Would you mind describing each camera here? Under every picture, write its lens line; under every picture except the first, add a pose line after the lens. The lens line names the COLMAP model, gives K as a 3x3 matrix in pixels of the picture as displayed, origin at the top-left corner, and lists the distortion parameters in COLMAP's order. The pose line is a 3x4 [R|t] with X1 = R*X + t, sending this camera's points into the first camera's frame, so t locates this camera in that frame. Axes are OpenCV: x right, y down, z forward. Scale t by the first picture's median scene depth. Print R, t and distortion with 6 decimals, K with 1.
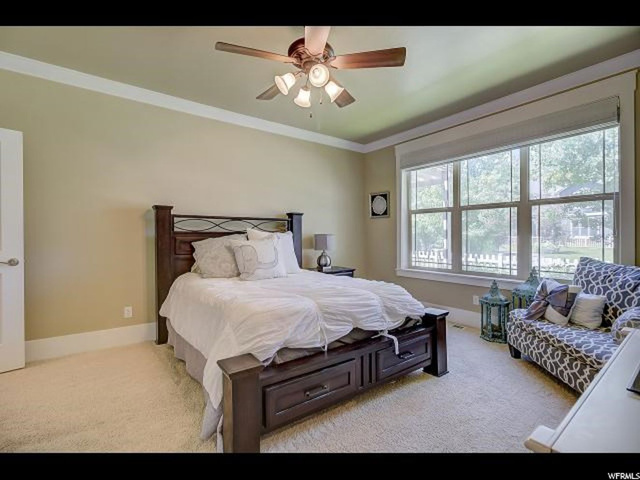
lens RADIAL K [[297.0, 0, 321.7], [0, 297.0, 237.8], [0, 0, 1]] dist [-0.011878, 0.002778]
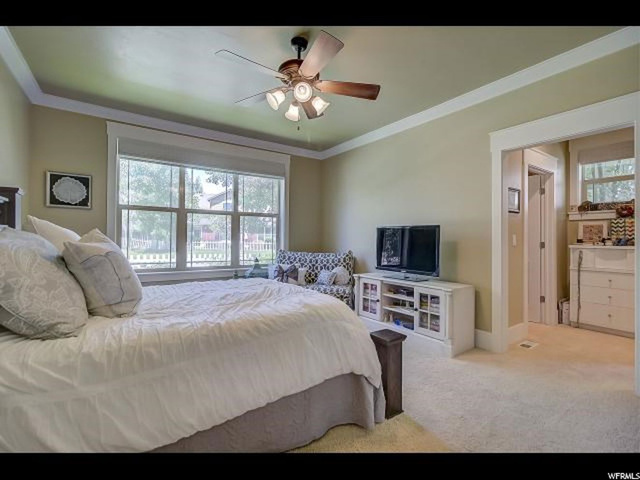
lens RADIAL K [[297.0, 0, 318.6], [0, 297.0, 237.8], [0, 0, 1]] dist [-0.011878, 0.002778]
pose [[0.045867, 0.016809, 0.998806, -0.513694], [-0.003363, 0.999855, -0.016672, 0.014149], [-0.998942, -0.002594, 0.045917, 0.396206]]
